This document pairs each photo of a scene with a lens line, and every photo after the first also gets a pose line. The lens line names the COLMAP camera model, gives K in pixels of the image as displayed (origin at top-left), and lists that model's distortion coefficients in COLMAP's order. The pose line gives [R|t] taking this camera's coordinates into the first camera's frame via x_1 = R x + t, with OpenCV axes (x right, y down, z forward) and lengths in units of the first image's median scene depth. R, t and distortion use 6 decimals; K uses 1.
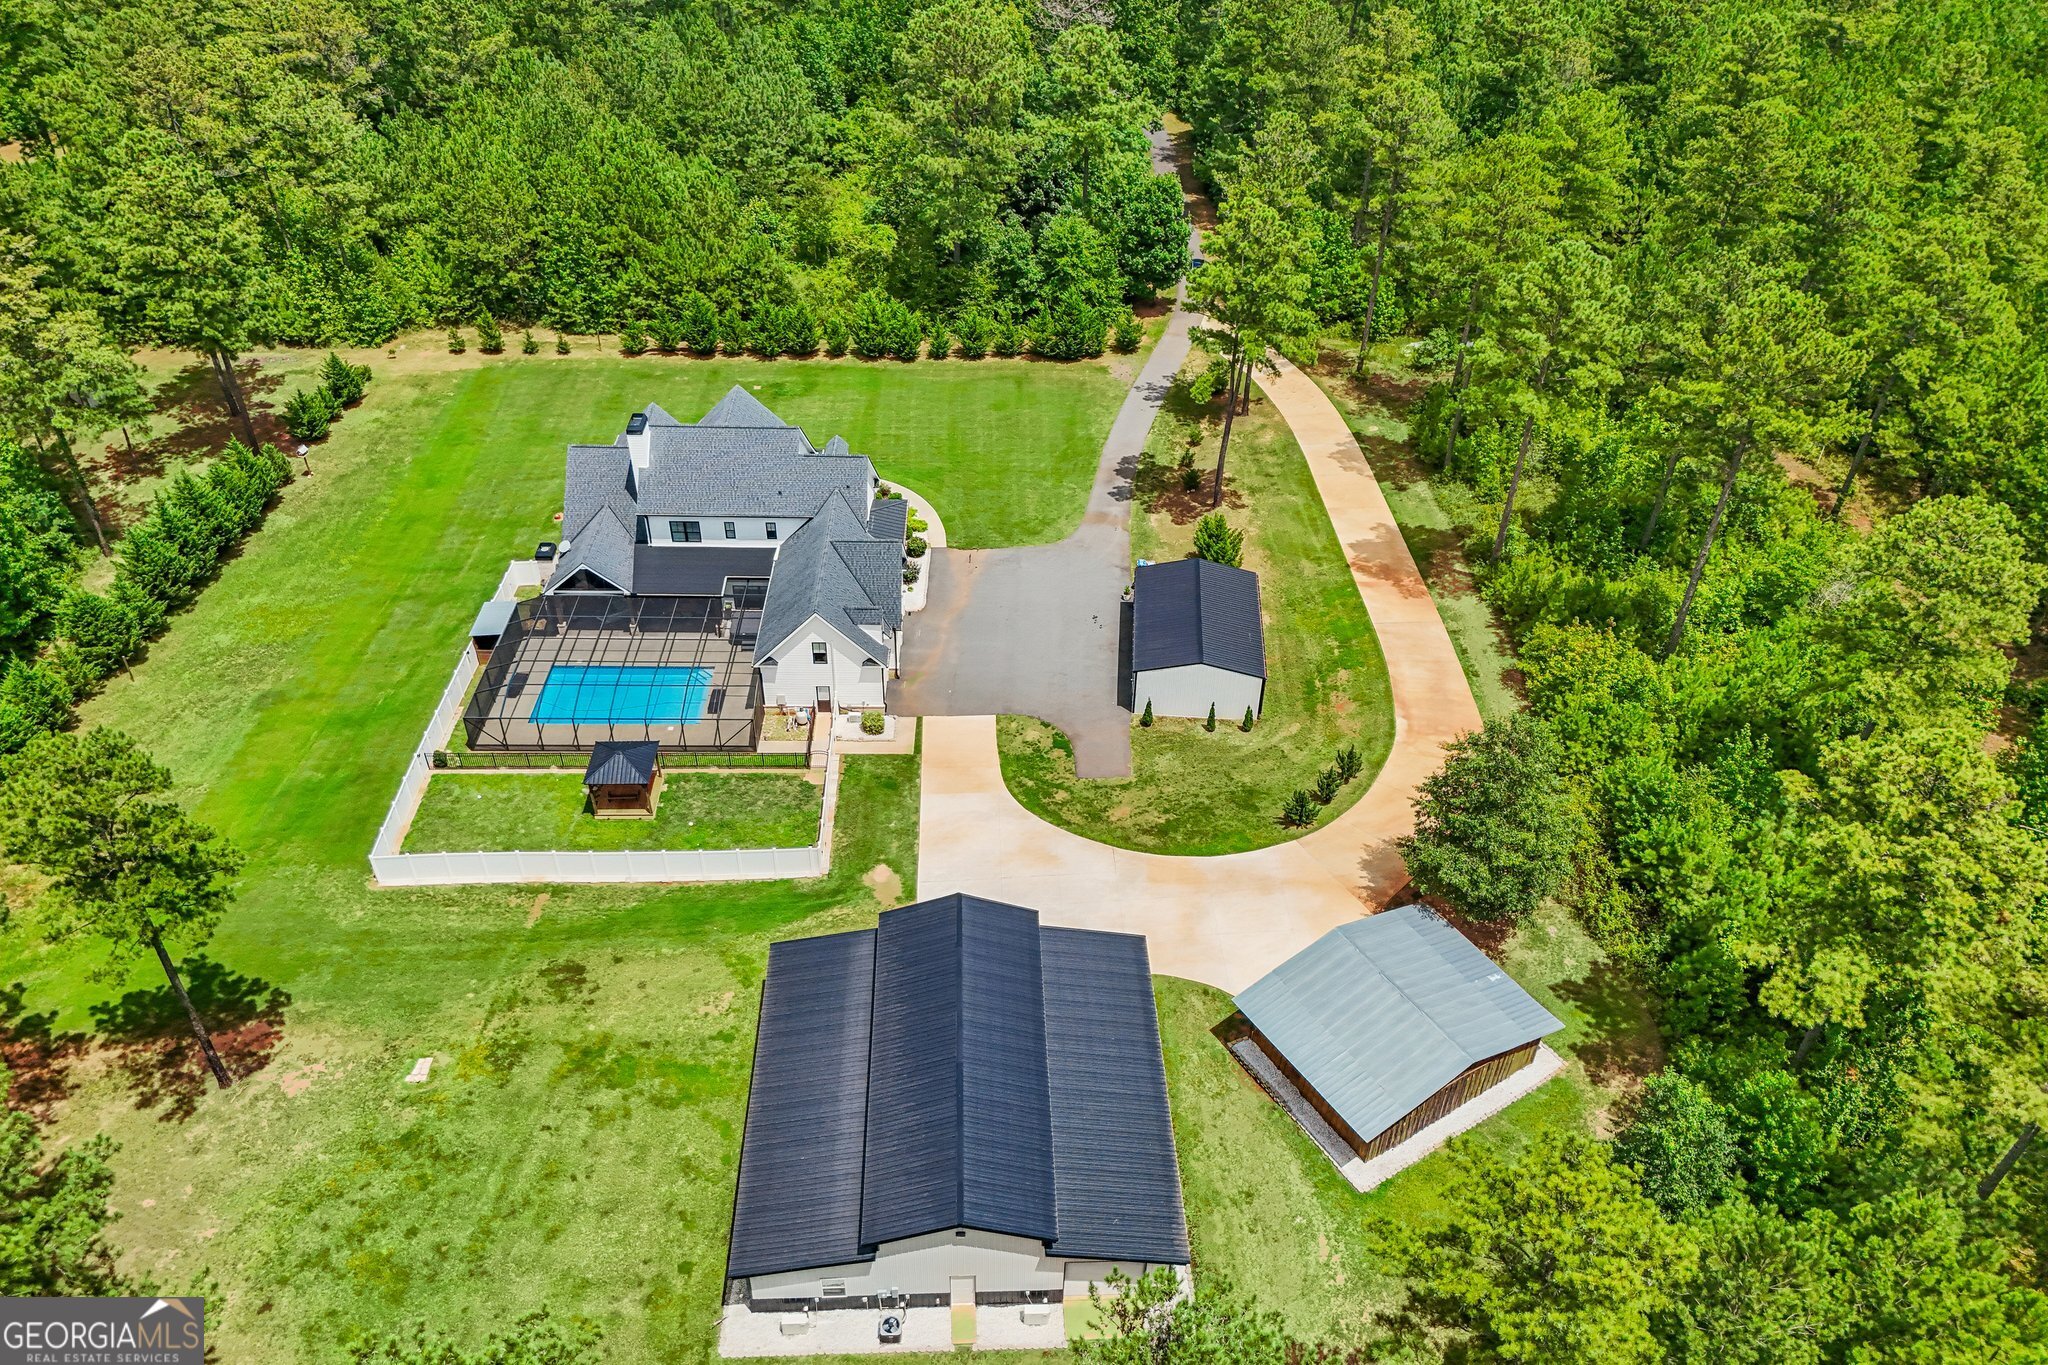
lens RADIAL K [[1501.2, 0, 1029.2], [0, 1501.2, 683.6], [0, 0, 1]] dist [0.079403, -0.066031]
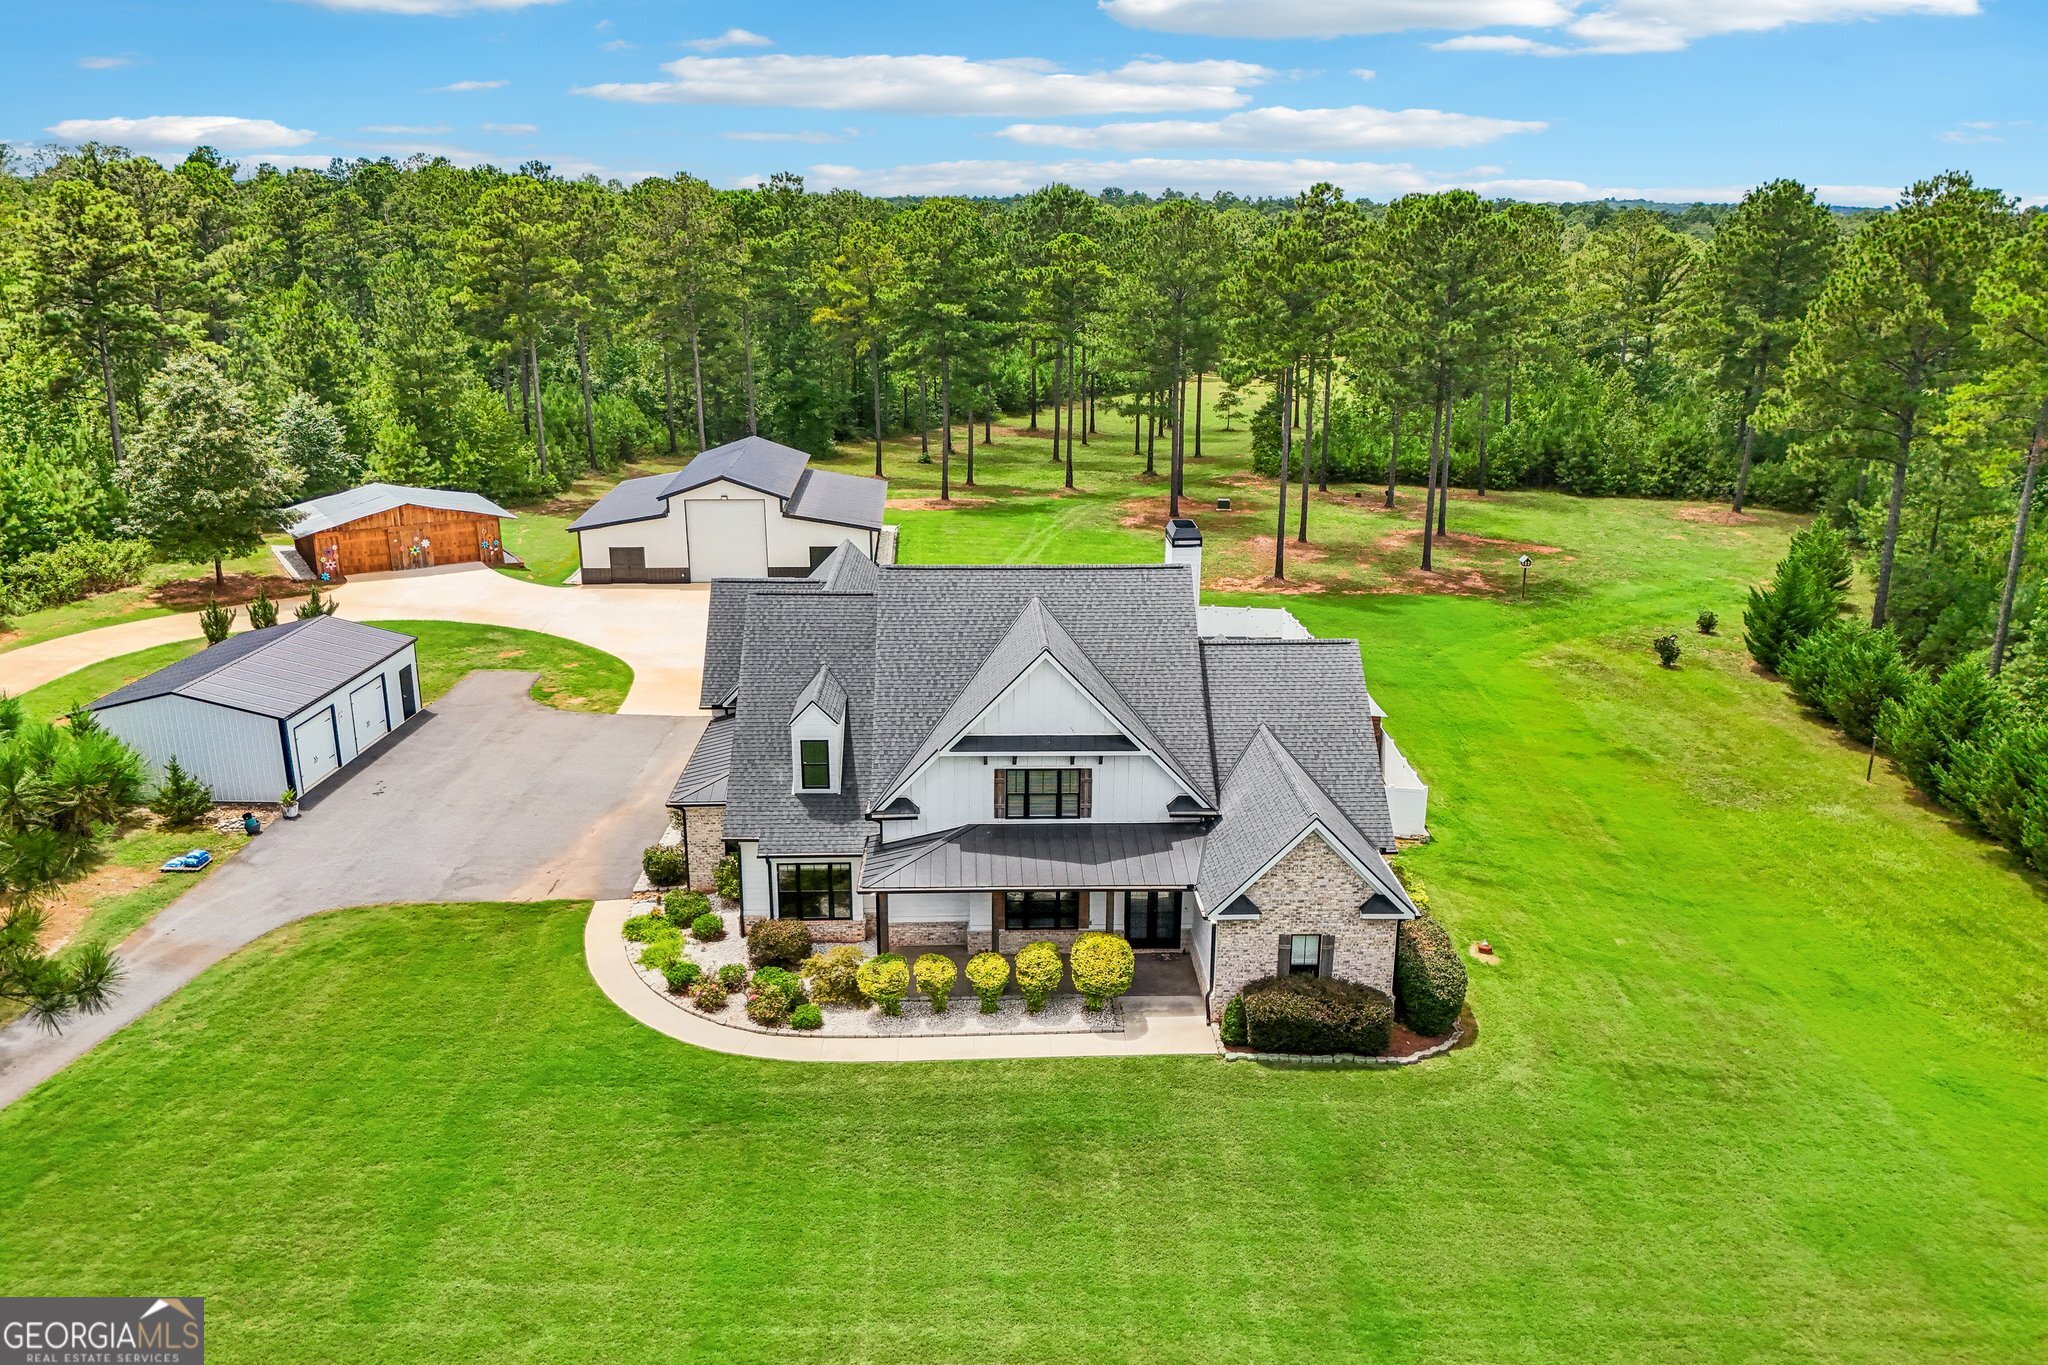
lens RADIAL K [[1515.3, 0, 1028.0], [0, 1515.3, 671.0], [0, 0, 1]] dist [0.062976, -0.062346]
pose [[-0.999497, -0.012925, -0.028965, -0.210788], [-0.031112, 0.577148, 0.816047, -0.630740], [0.006169, 0.816537, -0.577260, 1.480248]]
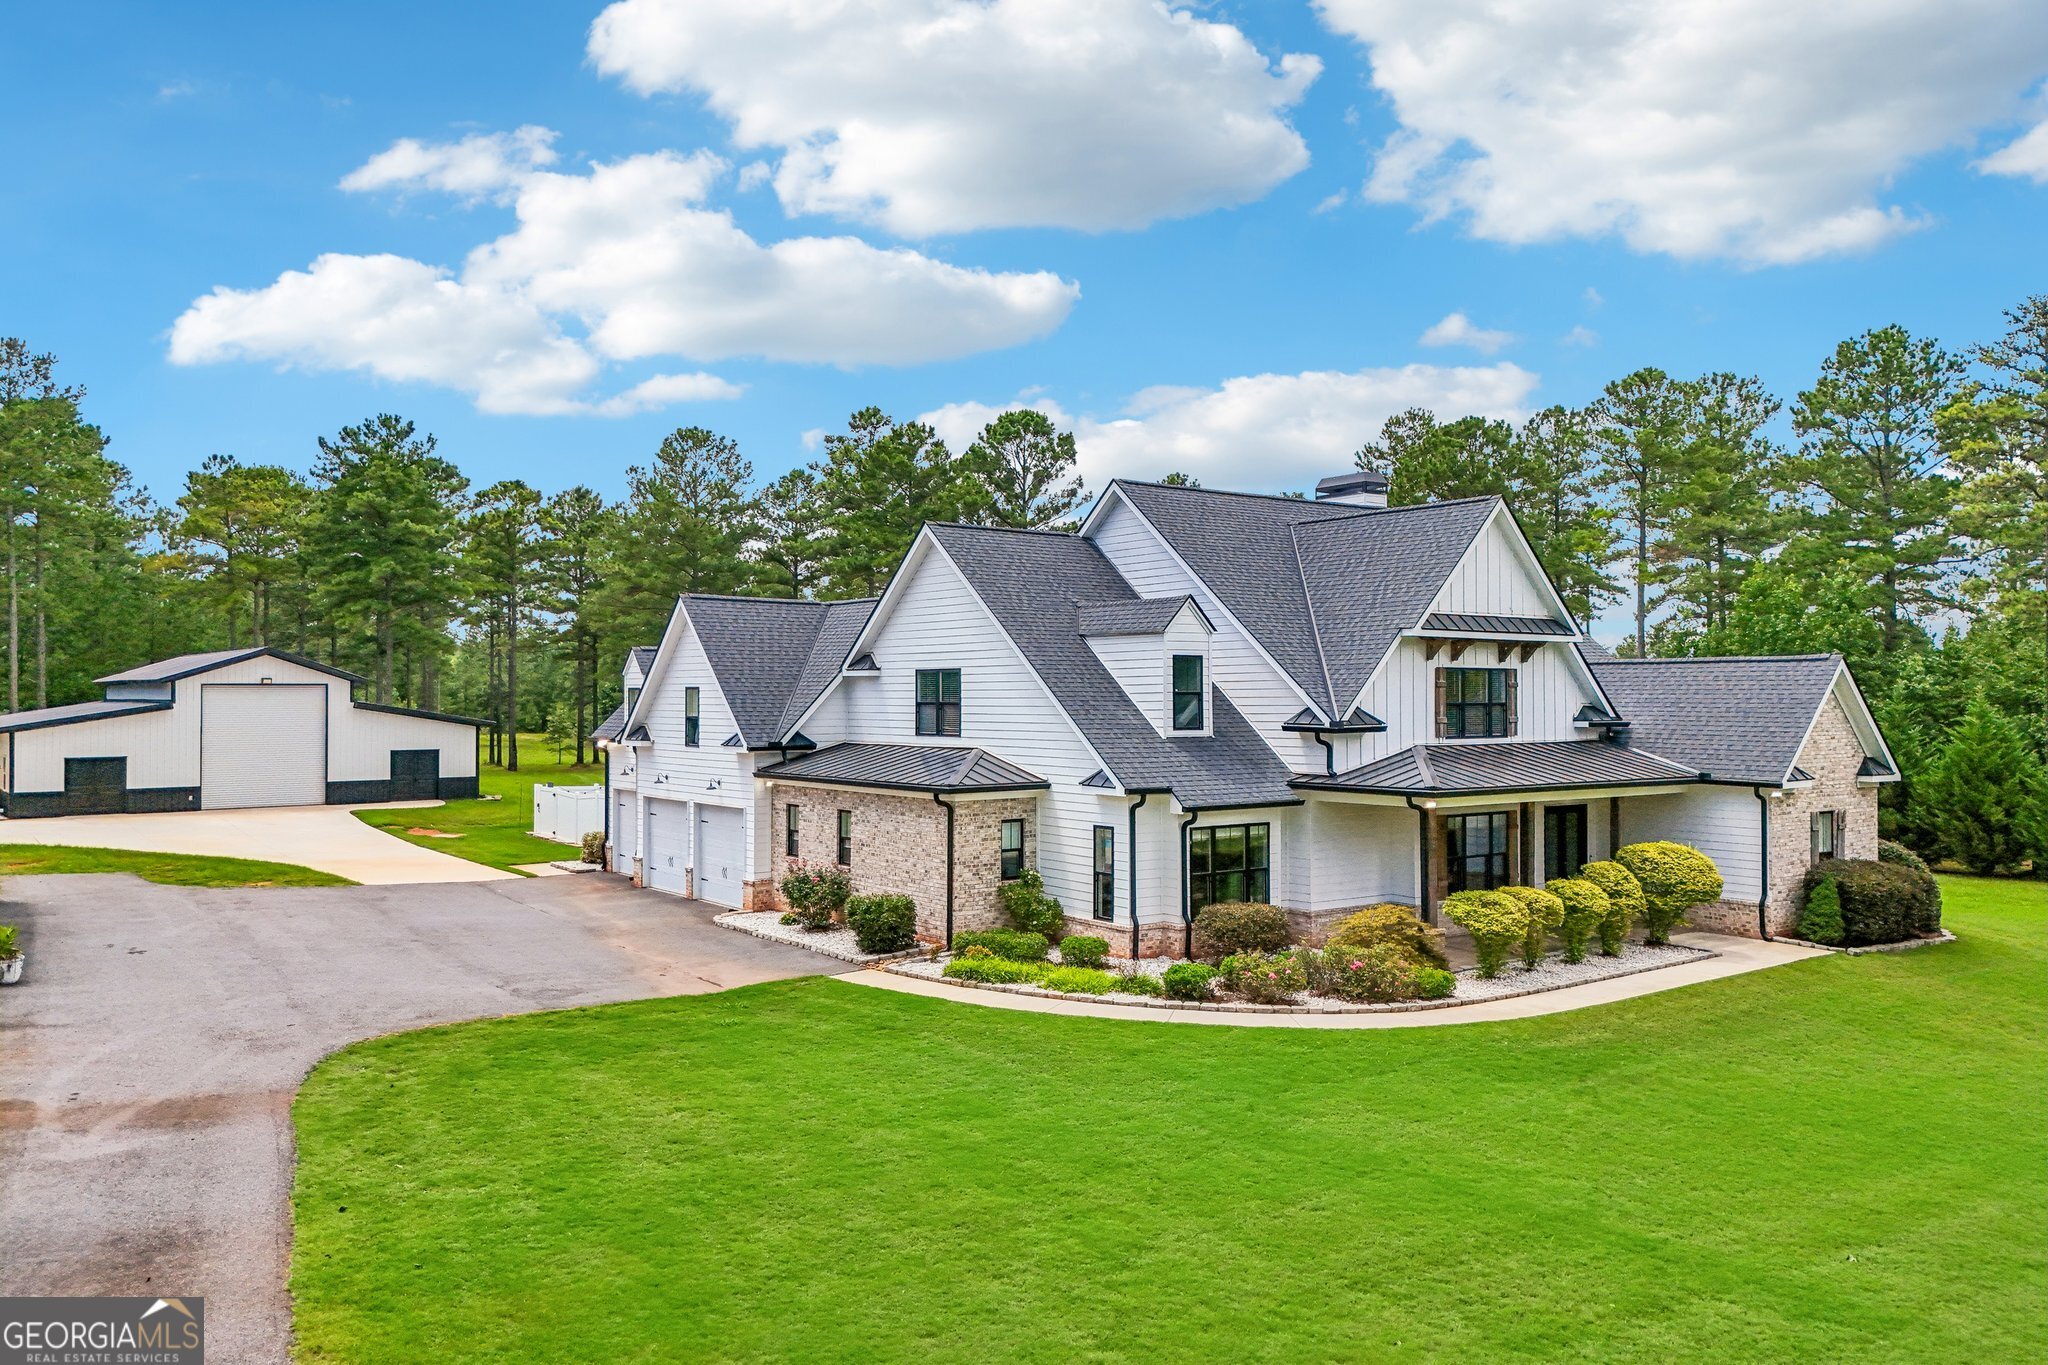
lens RADIAL K [[1510.7, 0, 1025.3], [0, 1510.7, 678.4], [0, 0, 1]] dist [0.071622, -0.065108]
pose [[-0.806187, -0.022945, -0.591216, 0.095447], [-0.376199, 0.791123, 0.482285, -0.341254], [0.456658, 0.611227, -0.646425, 1.416613]]
